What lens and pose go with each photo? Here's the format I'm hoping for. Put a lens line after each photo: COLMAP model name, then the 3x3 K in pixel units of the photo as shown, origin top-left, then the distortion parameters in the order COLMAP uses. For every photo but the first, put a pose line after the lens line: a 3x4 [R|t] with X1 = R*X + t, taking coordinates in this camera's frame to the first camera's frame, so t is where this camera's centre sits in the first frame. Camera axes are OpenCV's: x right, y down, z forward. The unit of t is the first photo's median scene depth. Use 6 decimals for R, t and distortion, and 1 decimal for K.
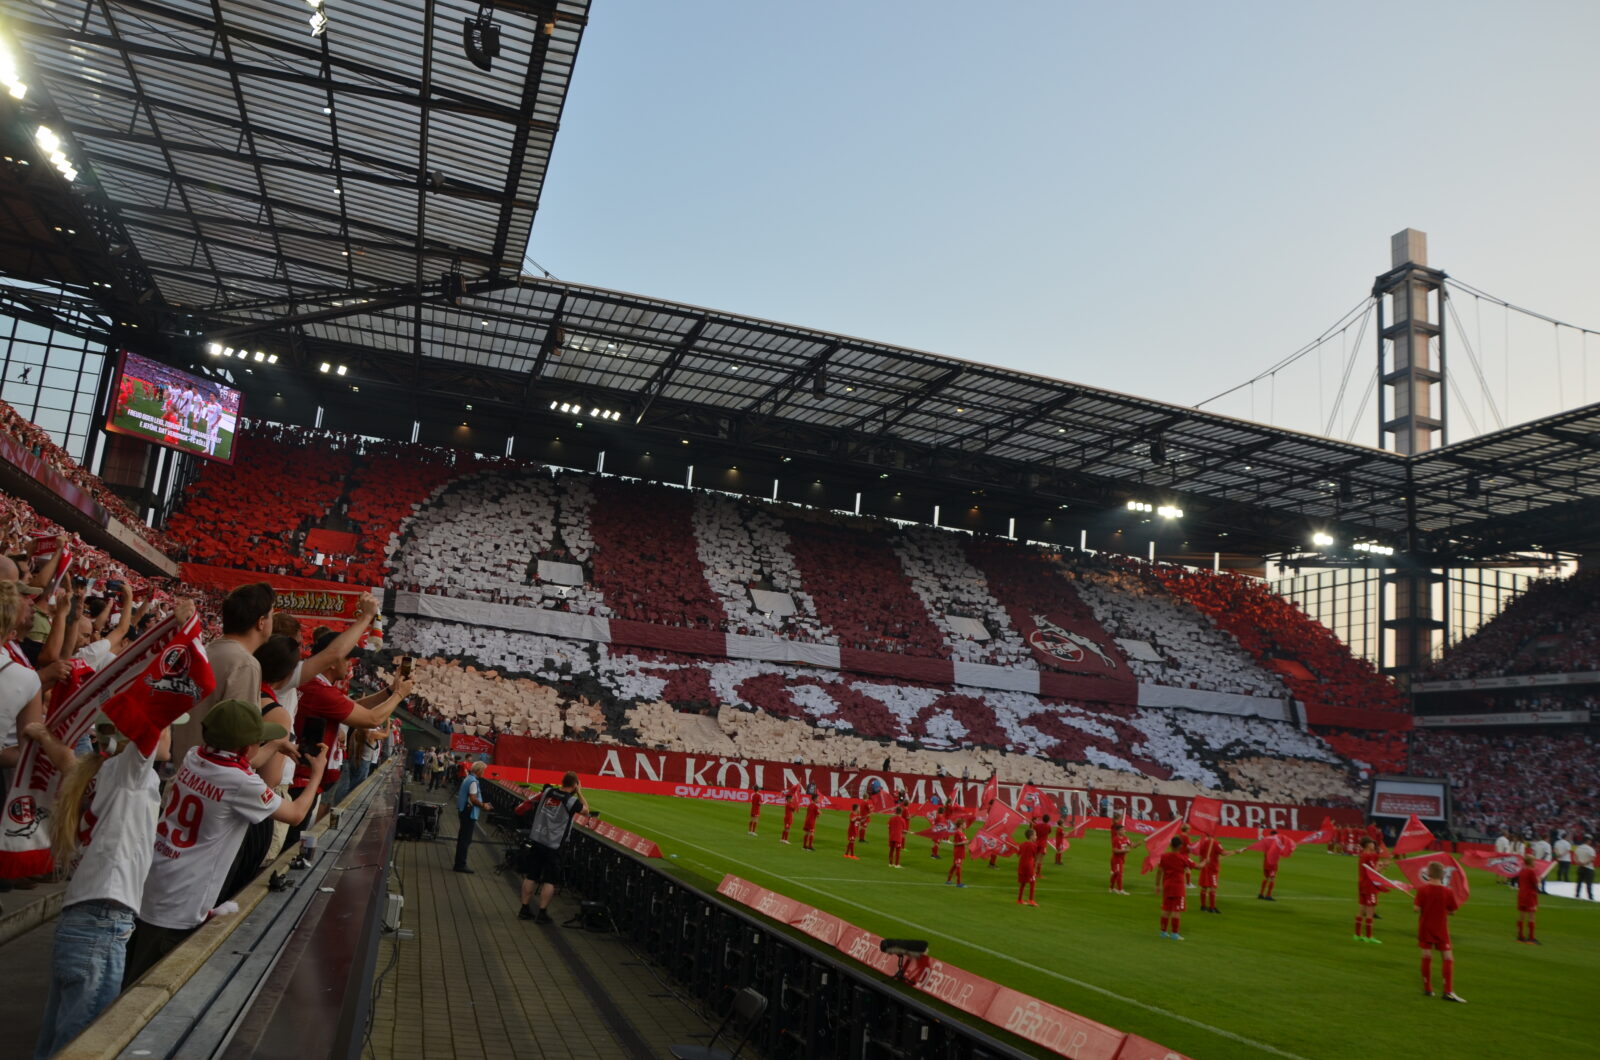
lens RADIAL K [[1239.4, 0, 800.0], [0, 1239.4, 530.0], [0, 0, 1]] dist [-0.163407, 0.121775]
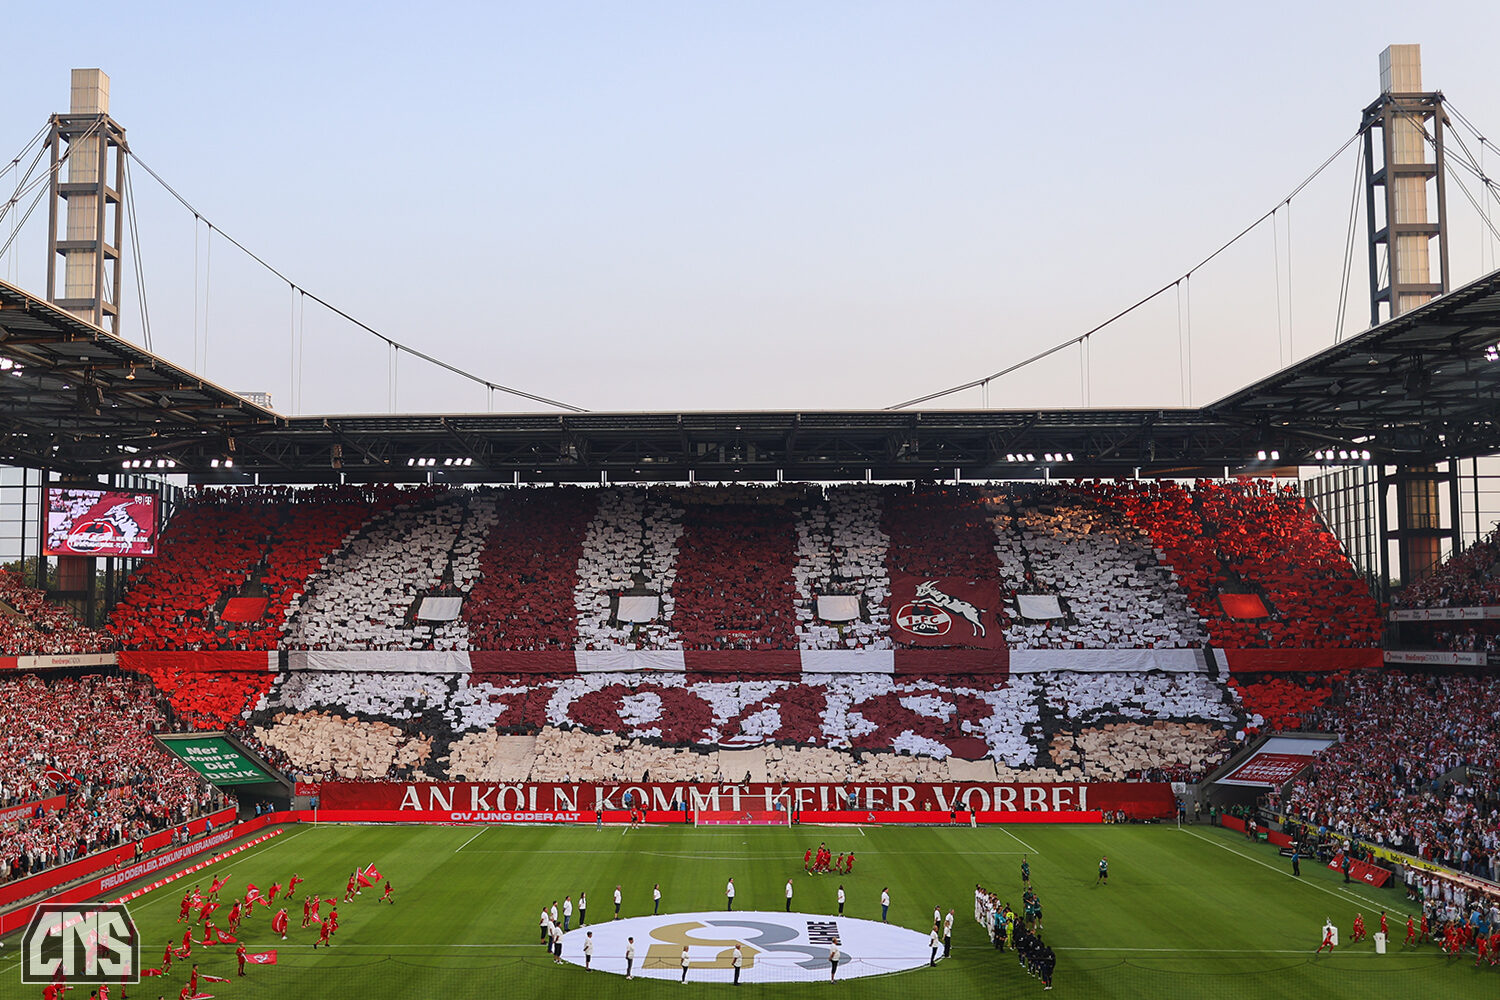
lens RADIAL K [[1676.9, 0, 647.7], [0, 1676.9, 496.7], [0, 0, 1]] dist [-0.011039, 0.002044]
pose [[0.932737, -0.121562, -0.339447, 0.549297], [0.154361, 0.985442, 0.071250, -0.155996], [0.325844, -0.118854, 0.937923, -0.387339]]
